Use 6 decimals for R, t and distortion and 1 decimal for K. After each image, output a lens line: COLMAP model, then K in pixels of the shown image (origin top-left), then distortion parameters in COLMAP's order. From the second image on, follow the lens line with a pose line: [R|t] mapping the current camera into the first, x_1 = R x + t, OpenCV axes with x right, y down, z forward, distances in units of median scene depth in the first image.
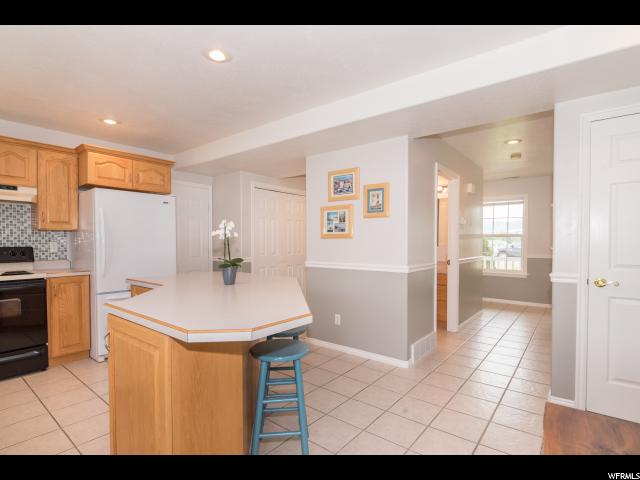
lens RADIAL K [[336.2, 0, 323.7], [0, 336.2, 246.0], [0, 0, 1]] dist [0.002294, -0.006086]
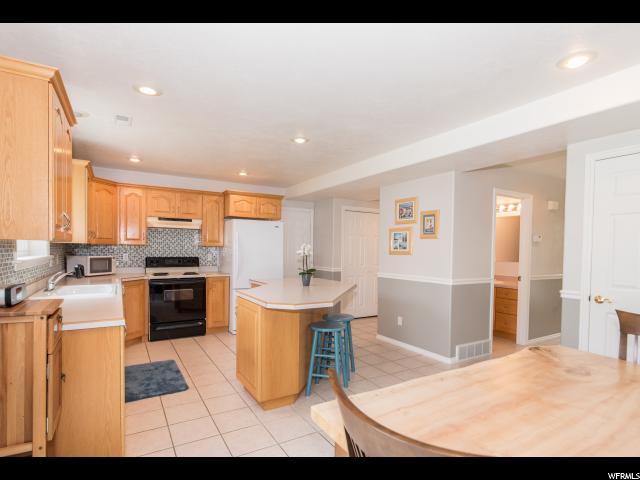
lens RADIAL K [[336.2, 0, 313.4], [0, 336.2, 251.3], [0, 0, 1]] dist [0.002294, -0.006086]
pose [[0.933439, 0.012769, -0.358509, 0.194427], [-0.017759, 0.999786, -0.010629, -0.017364], [0.358297, 0.016289, 0.933466, -0.274860]]
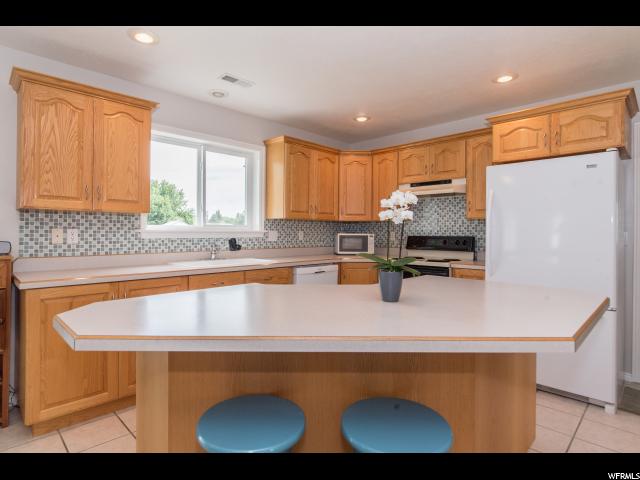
lens RADIAL K [[351.4, 0, 307.7], [0, 351.4, 230.8], [0, 0, 1]] dist [-0.004647, -0.000607]
pose [[-0.127192, -0.009185, -0.991836, 0.237712], [-0.025138, 0.999666, -0.006033, 0.003825], [0.991560, 0.024165, -0.127380, 0.666510]]
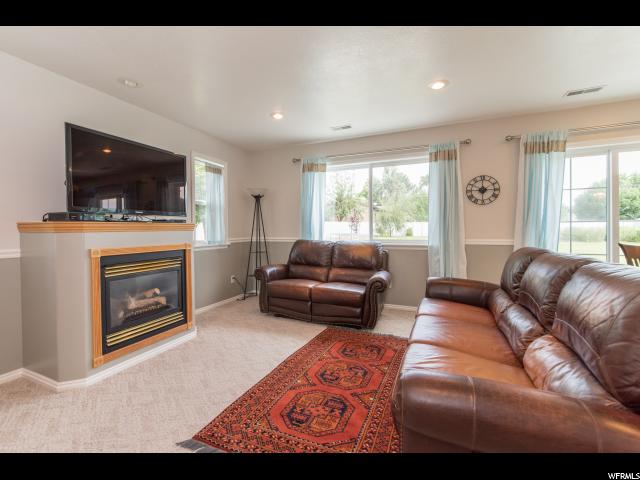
lens RADIAL K [[284.0, 0, 309.5], [0, 284.0, 232.9], [0, 0, 1]] dist [0.000661, 0.000290]
pose [[-0.966129, 0.004127, -0.258028, 1.101838], [-0.004514, 0.999449, 0.032889, 0.036380], [0.258021, 0.032940, -0.965578, 0.331152]]
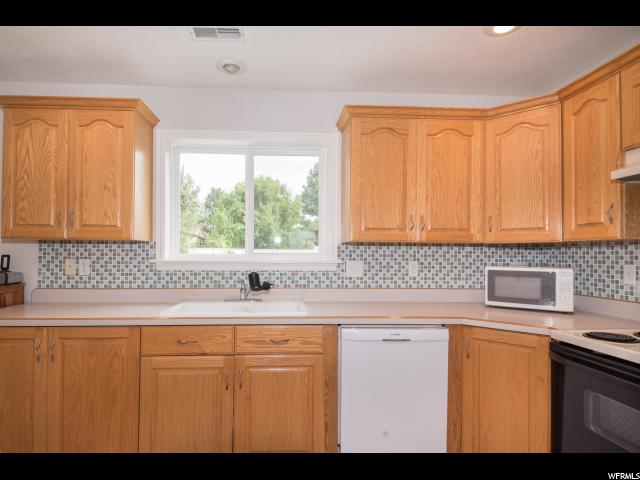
lens RADIAL K [[336.2, 0, 305.1], [0, 336.2, 255.1], [0, 0, 1]] dist [0.002294, -0.006086]
pose [[-0.747684, -0.011062, -0.663962, -0.351389], [-0.022940, 0.999695, 0.009177, -0.017499], [0.663658, 0.022093, -0.747710, 0.874861]]
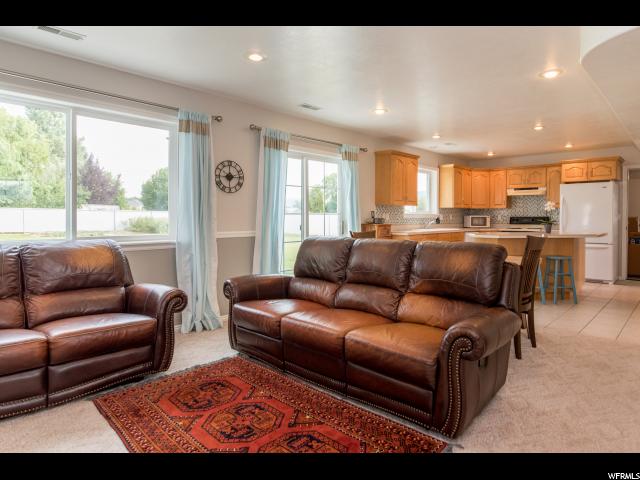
lens RADIAL K [[386.1, 0, 354.1], [0, 386.1, 222.9], [0, 0, 1]] dist [0.004929, -0.002485]
pose [[-0.037308, 0.008174, -0.999270, 1.468758], [-0.021192, 0.999735, 0.008969, 0.042533], [0.999079, 0.021511, -0.037124, -0.045650]]
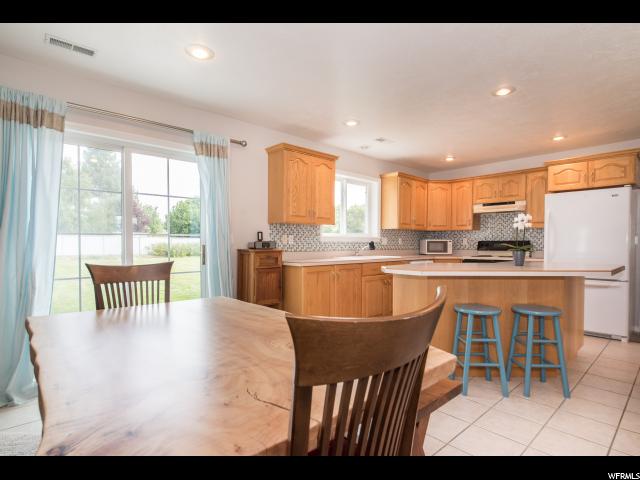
lens RADIAL K [[336.2, 0, 320.1], [0, 336.2, 248.8], [0, 0, 1]] dist [0.002294, -0.006086]
pose [[-0.154877, 0.009520, -0.987888, 0.730991], [-0.022479, 0.999661, 0.013158, 0.039916], [0.987678, 0.024245, -0.154610, 0.343280]]
